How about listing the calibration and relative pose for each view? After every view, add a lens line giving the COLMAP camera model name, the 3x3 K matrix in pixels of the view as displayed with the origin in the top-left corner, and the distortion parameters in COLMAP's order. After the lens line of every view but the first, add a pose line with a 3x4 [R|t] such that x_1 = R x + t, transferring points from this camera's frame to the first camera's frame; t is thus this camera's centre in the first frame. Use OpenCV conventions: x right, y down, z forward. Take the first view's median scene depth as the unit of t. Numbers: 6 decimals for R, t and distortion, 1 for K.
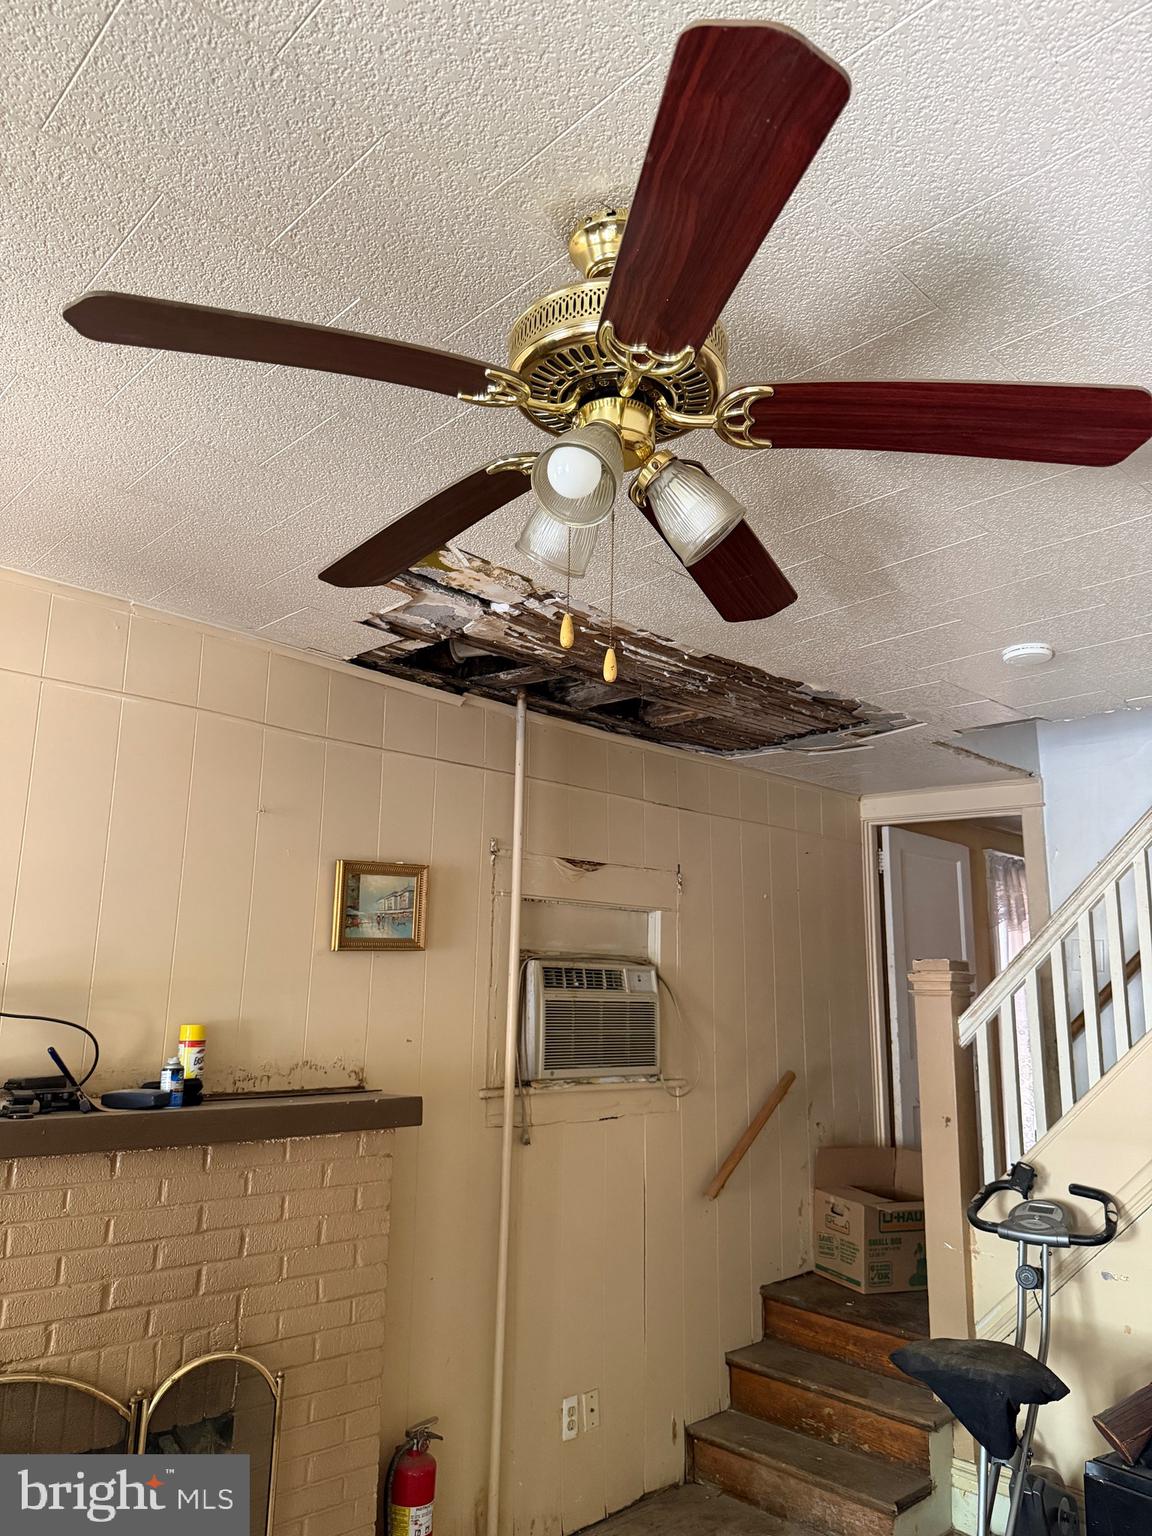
lens RADIAL K [[1105.2, 0, 601.8], [0, 1105.2, 773.9], [0, 0, 1]] dist [0.047284, -0.034549]
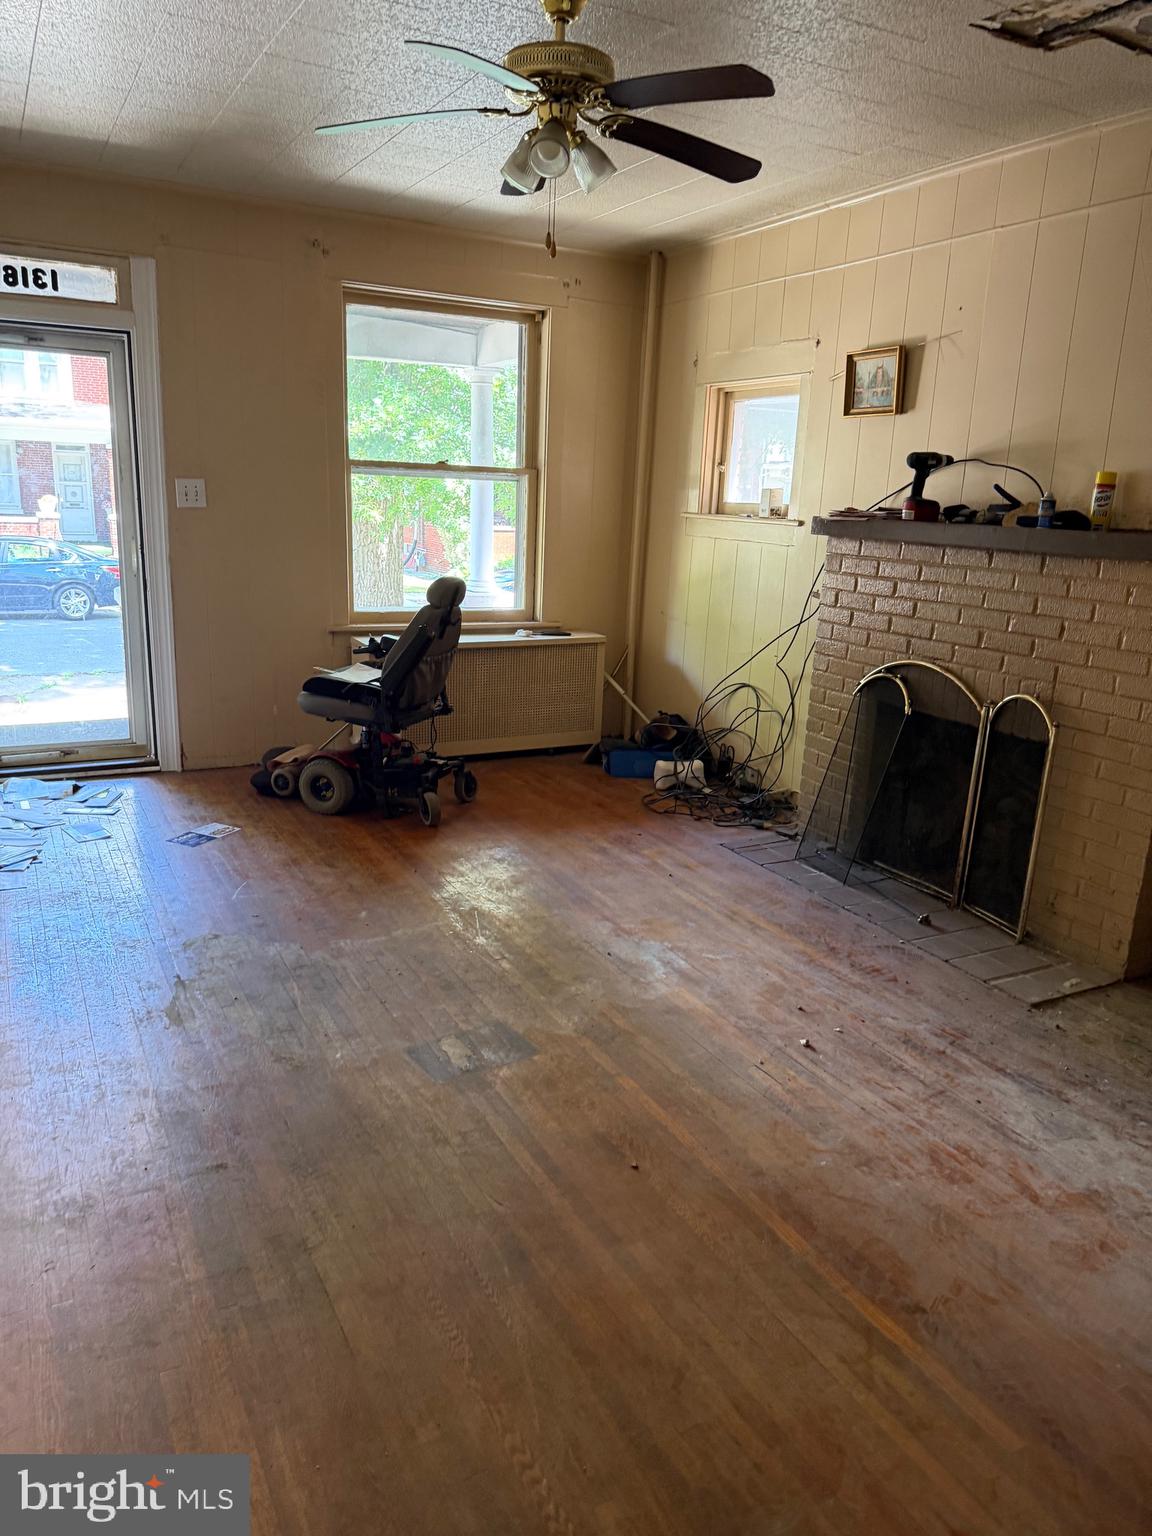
lens RADIAL K [[1105.2, 0, 601.8], [0, 1105.2, 773.9], [0, 0, 1]] dist [0.047284, -0.034549]
pose [[-0.266411, 0.218184, -0.938840, 1.118847], [0.163152, 0.970195, 0.179174, 0.254295], [0.949951, -0.105440, -0.294068, 0.845558]]
